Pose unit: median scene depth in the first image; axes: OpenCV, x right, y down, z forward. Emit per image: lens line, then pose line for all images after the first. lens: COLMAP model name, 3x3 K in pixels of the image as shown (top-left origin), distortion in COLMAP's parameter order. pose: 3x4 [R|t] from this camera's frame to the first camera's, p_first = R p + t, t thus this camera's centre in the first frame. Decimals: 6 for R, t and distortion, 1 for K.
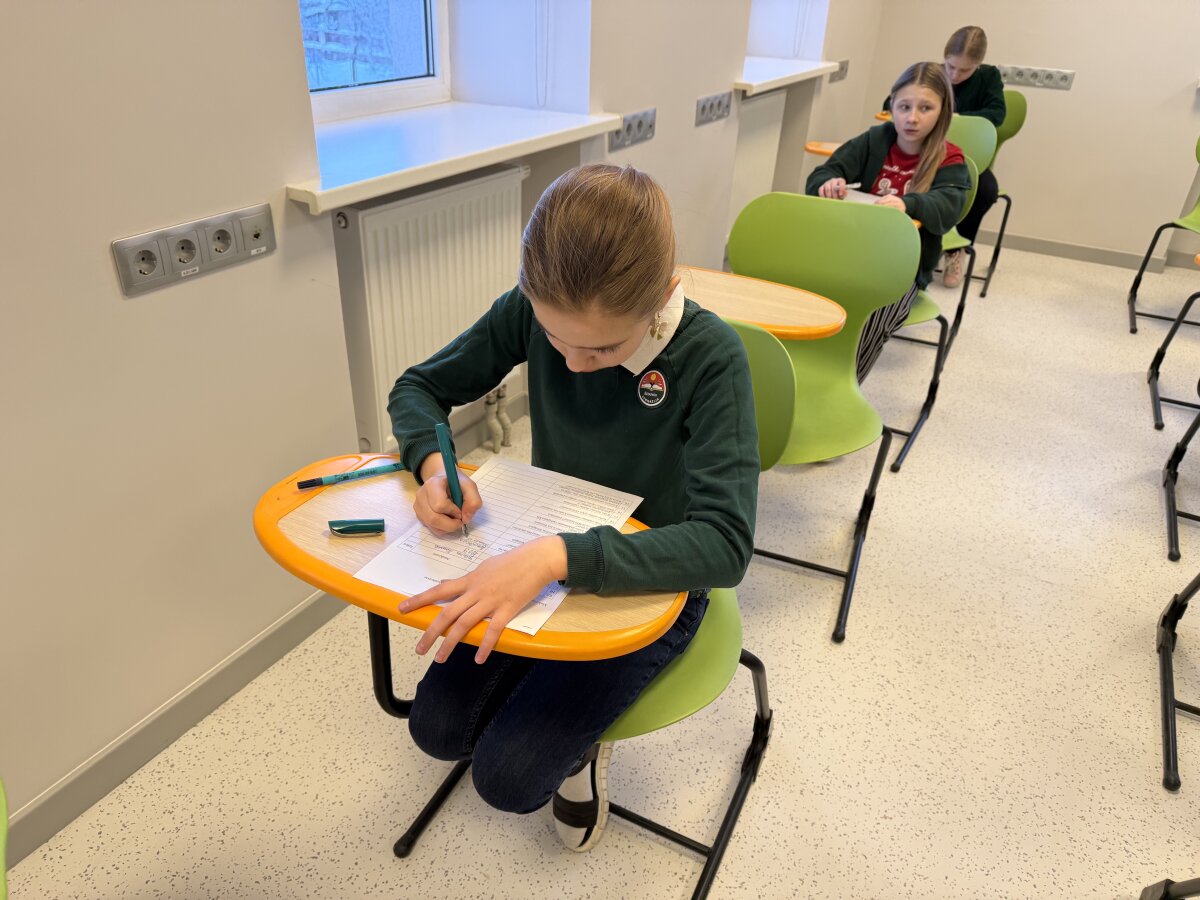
lens RADIAL K [[847.1, 0, 595.5], [0, 847.1, 455.5], [0, 0, 1]] dist [0.008683, -0.008494]
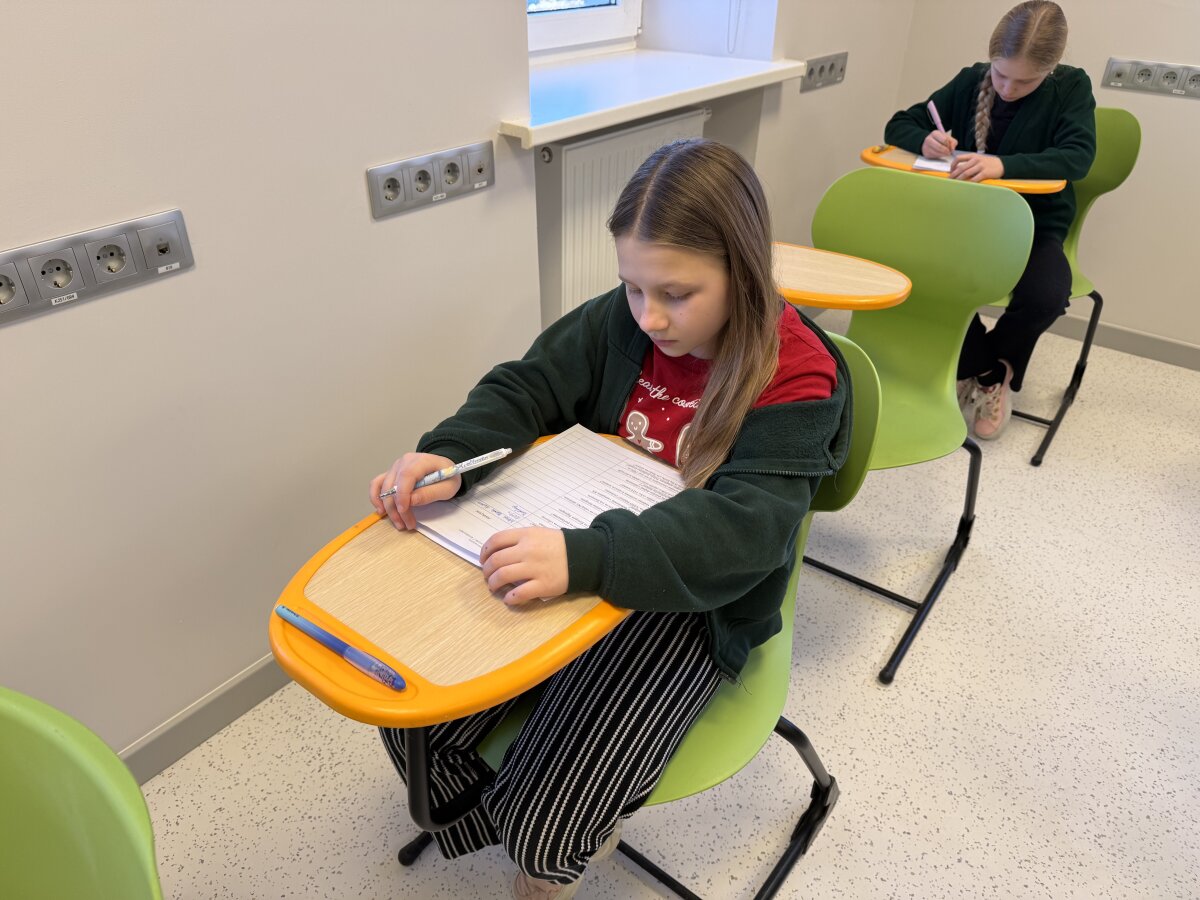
lens RADIAL K [[810.3, 0, 600.0], [0, 810.3, 450.0], [0, 0, 1]] dist [-0.018764, -0.001491]
pose [[0.984898, 0.079086, -0.154016, 0.250597], [-0.068671, 0.995051, 0.071815, -0.217582], [0.158933, -0.060154, 0.985455, 0.391660]]
